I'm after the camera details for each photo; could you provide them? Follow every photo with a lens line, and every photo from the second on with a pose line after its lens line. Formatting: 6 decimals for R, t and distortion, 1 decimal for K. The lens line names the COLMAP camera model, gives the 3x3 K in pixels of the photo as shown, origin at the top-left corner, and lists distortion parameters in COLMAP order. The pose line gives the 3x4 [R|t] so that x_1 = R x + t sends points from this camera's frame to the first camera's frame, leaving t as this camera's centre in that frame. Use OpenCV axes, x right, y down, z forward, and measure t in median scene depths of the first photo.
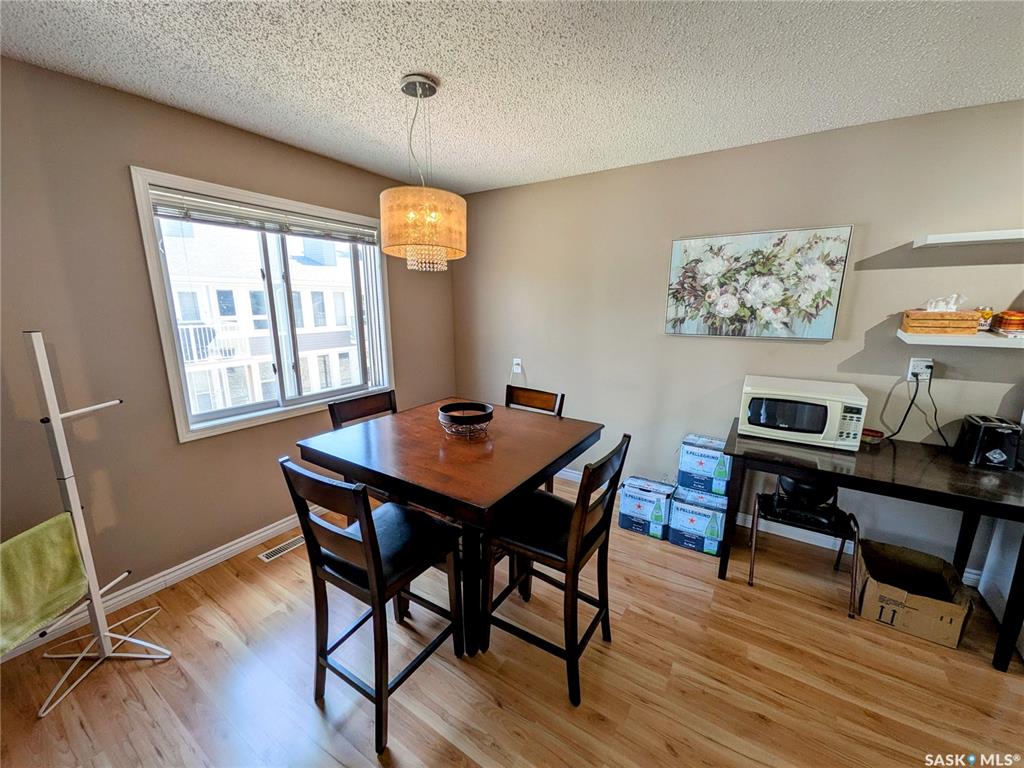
lens RADIAL K [[401.8, 0, 504.8], [0, 401.8, 385.6], [0, 0, 1]] dist [0.011494, -0.002172]
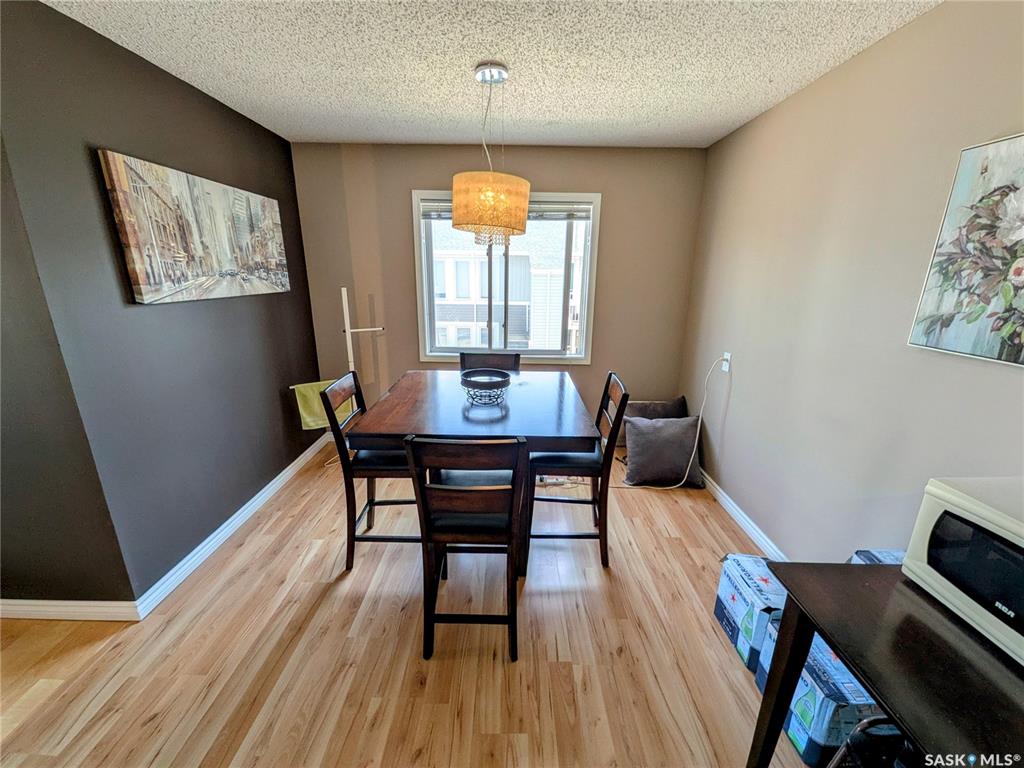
lens RADIAL K [[401.8, 0, 513.8], [0, 401.8, 384.7], [0, 0, 1]] dist [0.011494, -0.002172]
pose [[0.547094, 0.232128, -0.804242, 0.609755], [-0.183659, 0.970657, 0.155225, -0.073154], [0.816675, 0.062784, 0.573672, 0.326390]]
